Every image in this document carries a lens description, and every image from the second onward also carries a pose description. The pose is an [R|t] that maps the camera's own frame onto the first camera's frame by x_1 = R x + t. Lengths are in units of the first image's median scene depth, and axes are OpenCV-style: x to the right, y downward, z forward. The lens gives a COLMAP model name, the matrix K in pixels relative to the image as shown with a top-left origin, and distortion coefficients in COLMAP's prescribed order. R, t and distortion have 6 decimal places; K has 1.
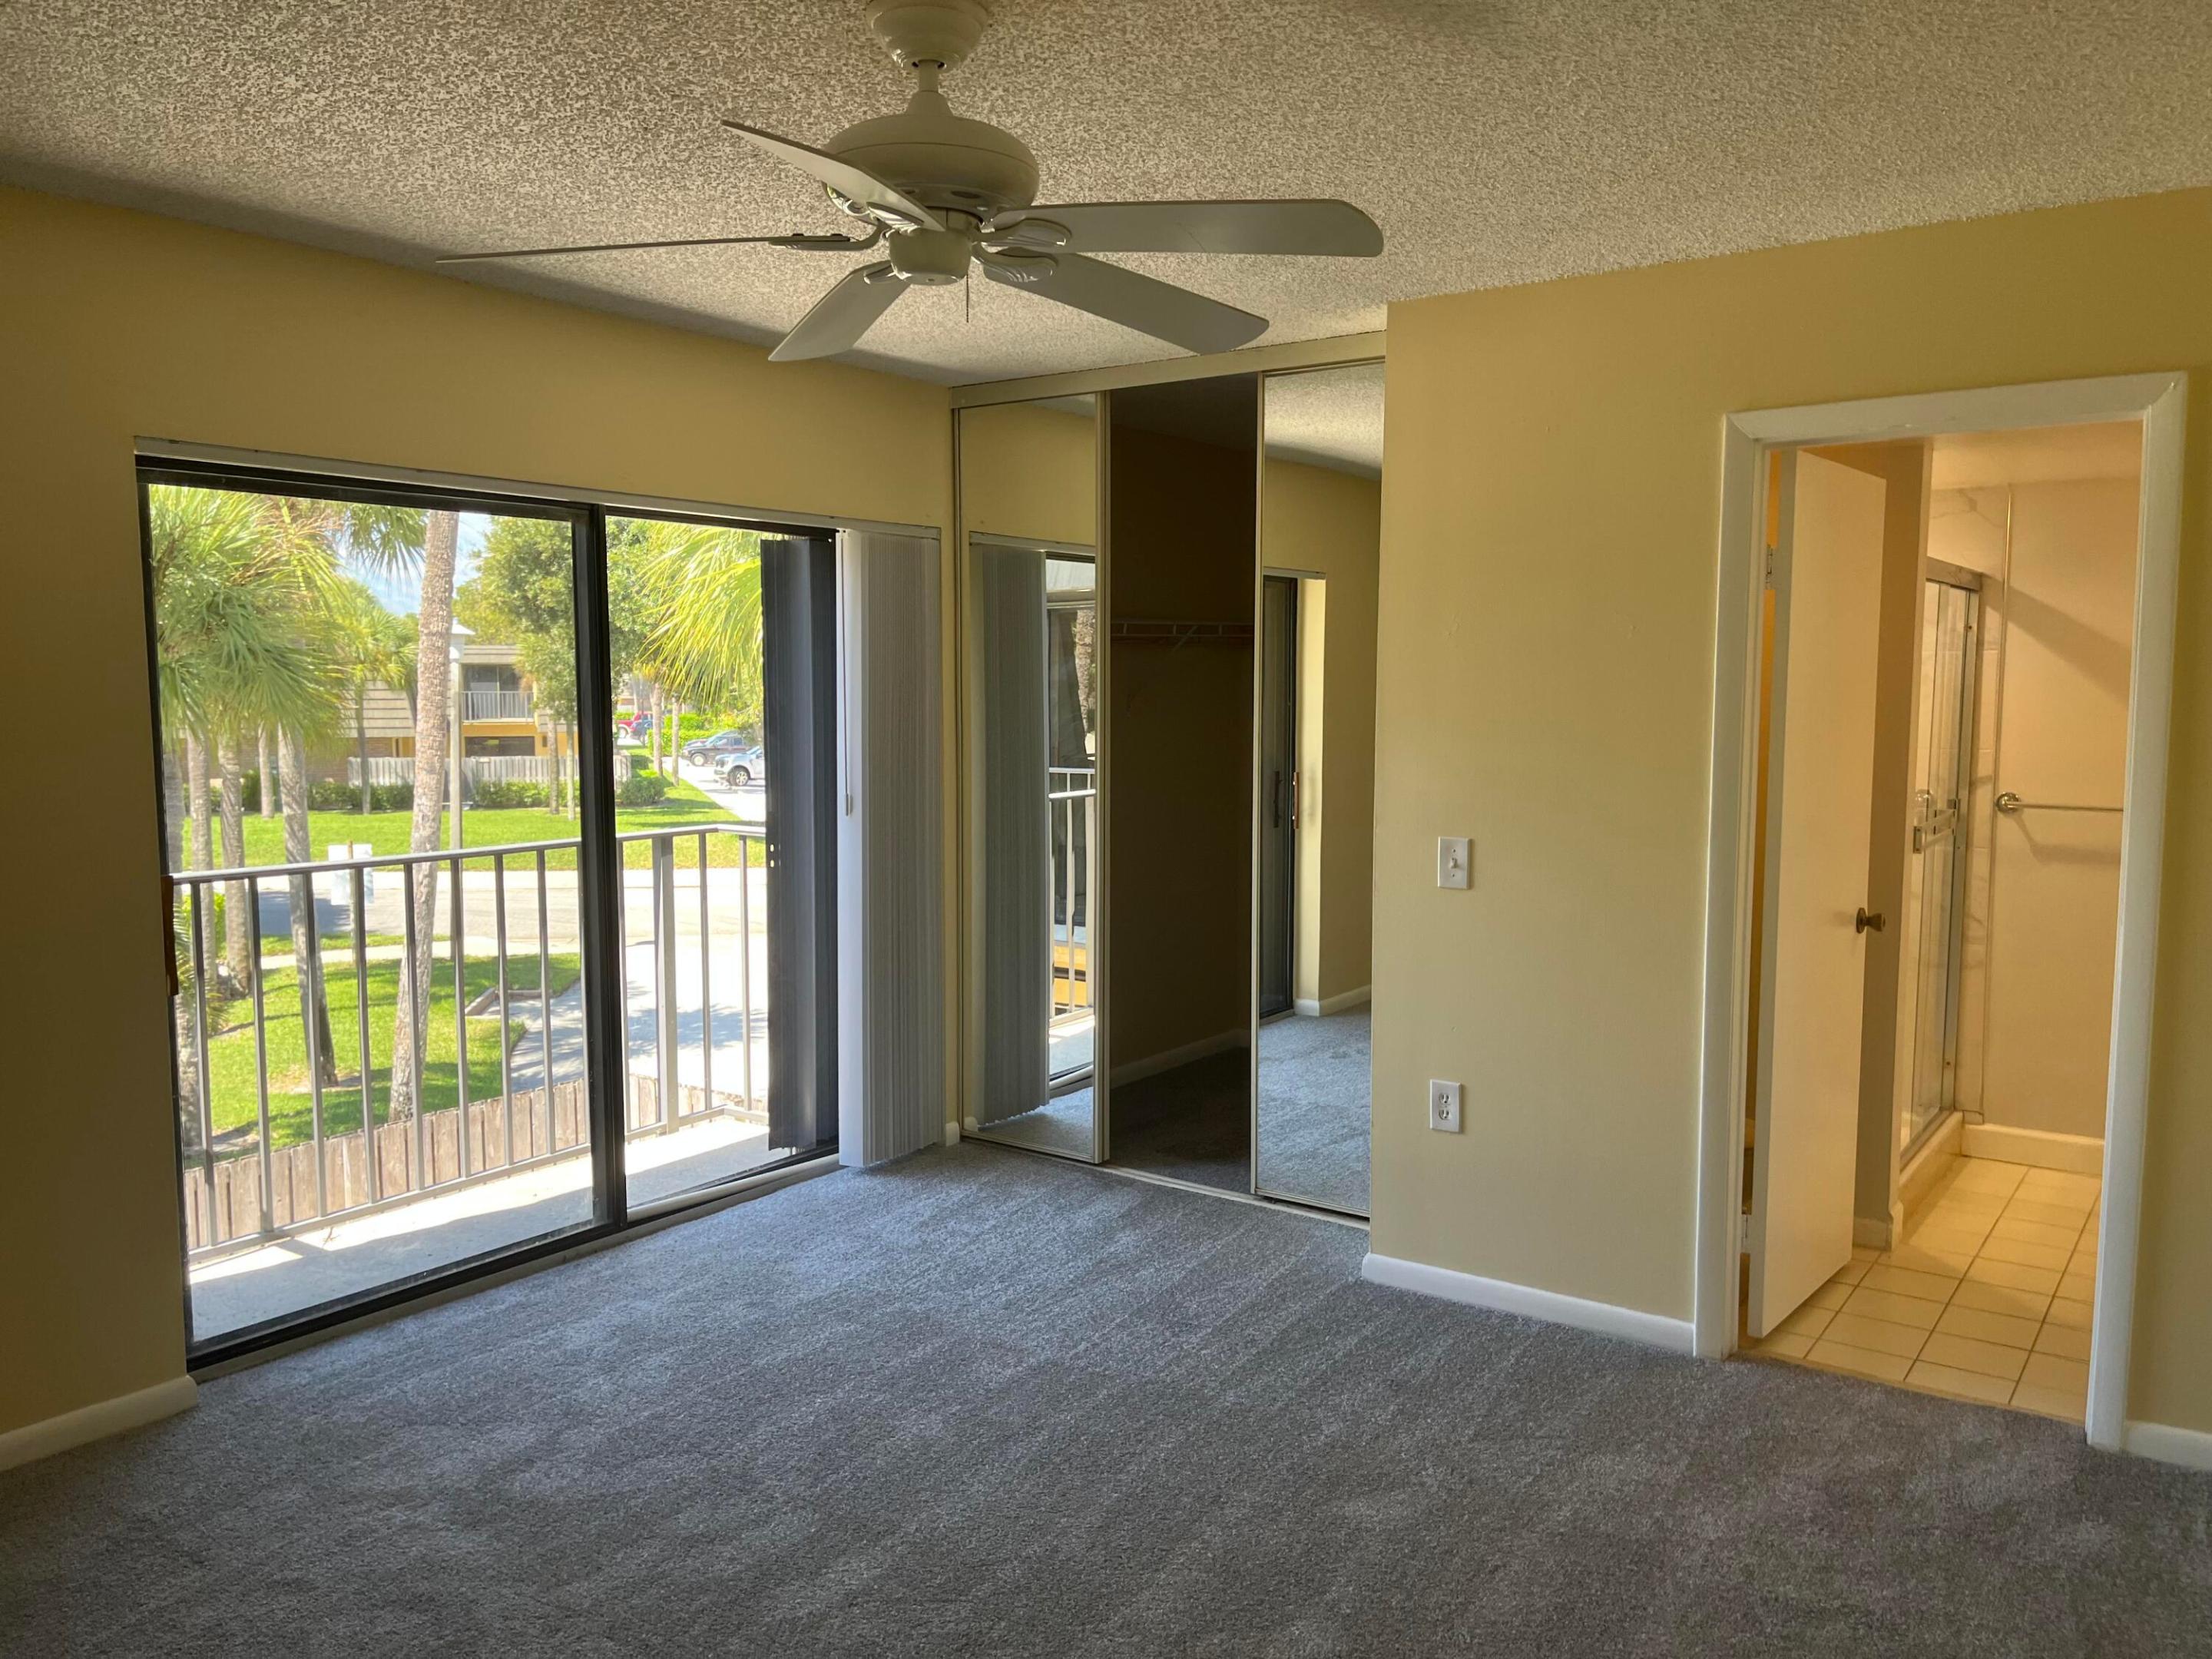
lens RADIAL K [[1683.4, 0, 1116.2], [0, 1683.4, 837.8], [0, 0, 1]] dist [0.069828, -0.089022]
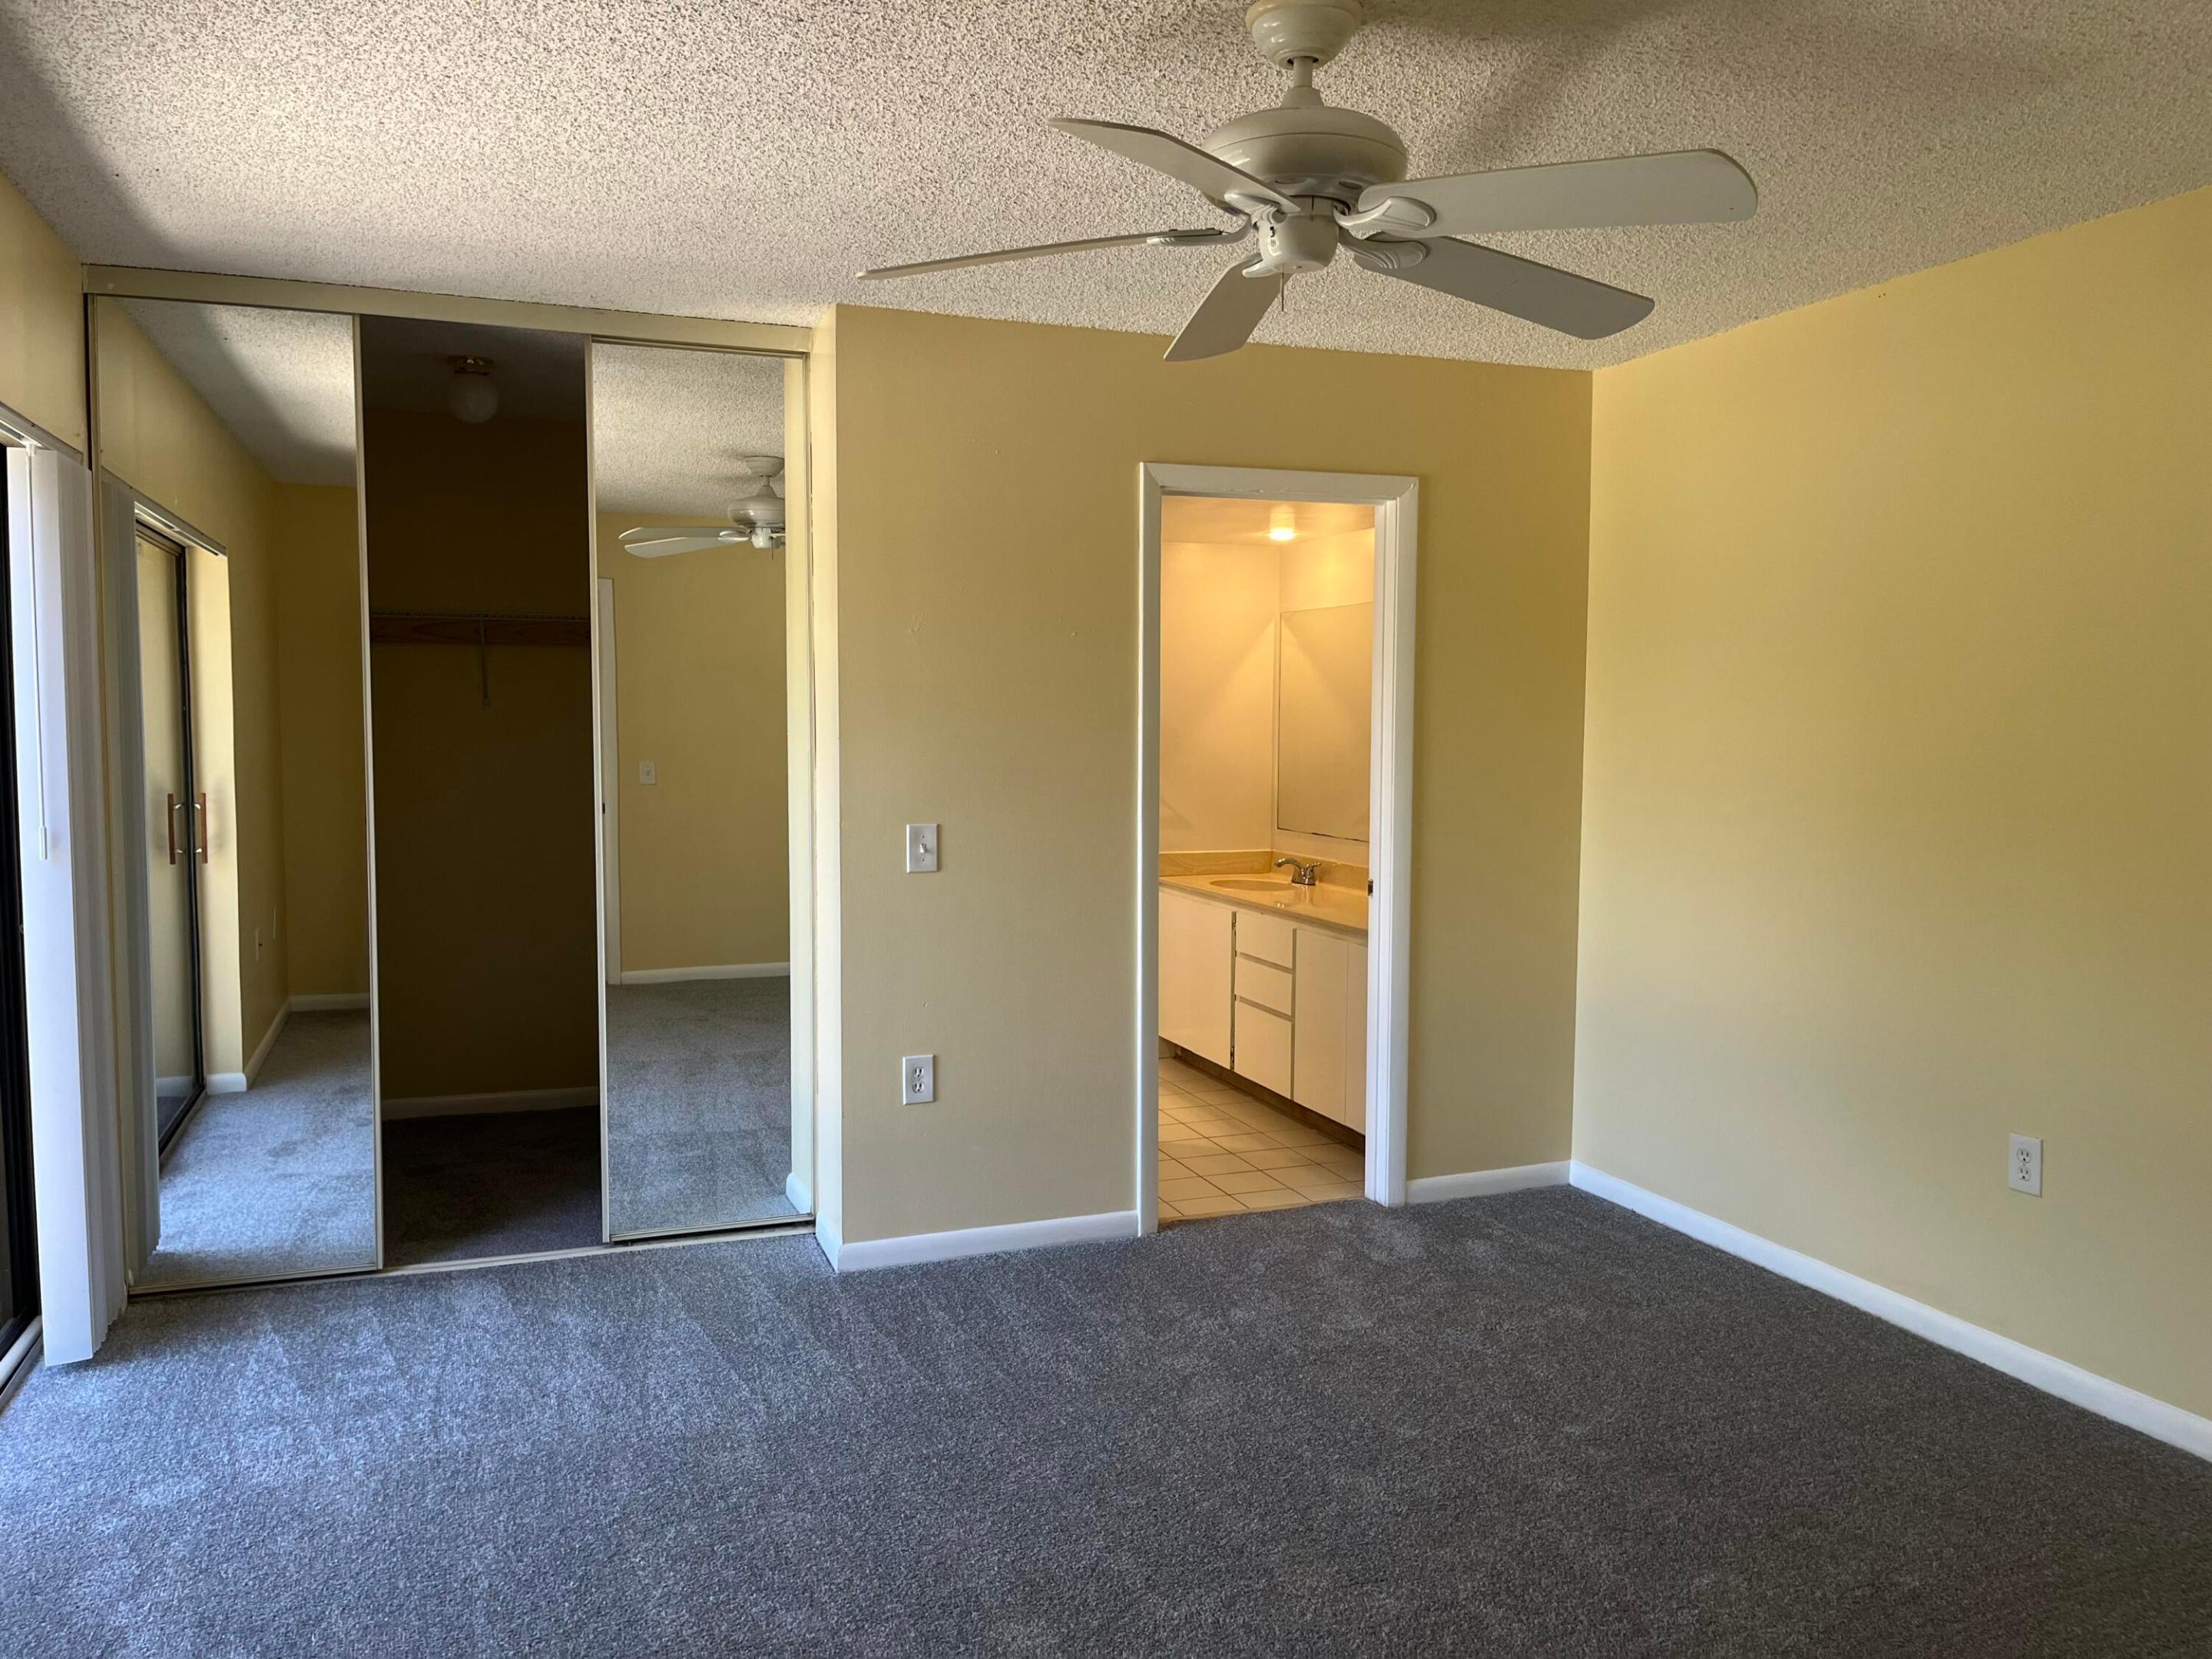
lens RADIAL K [[1683.4, 0, 1112.1], [0, 1683.4, 826.4], [0, 0, 1]] dist [0.069828, -0.089022]
pose [[0.560491, -0.056979, 0.826198, -0.602429], [0.075215, 0.997010, 0.017733, -0.008520], [-0.824738, 0.052204, 0.563100, 0.300725]]
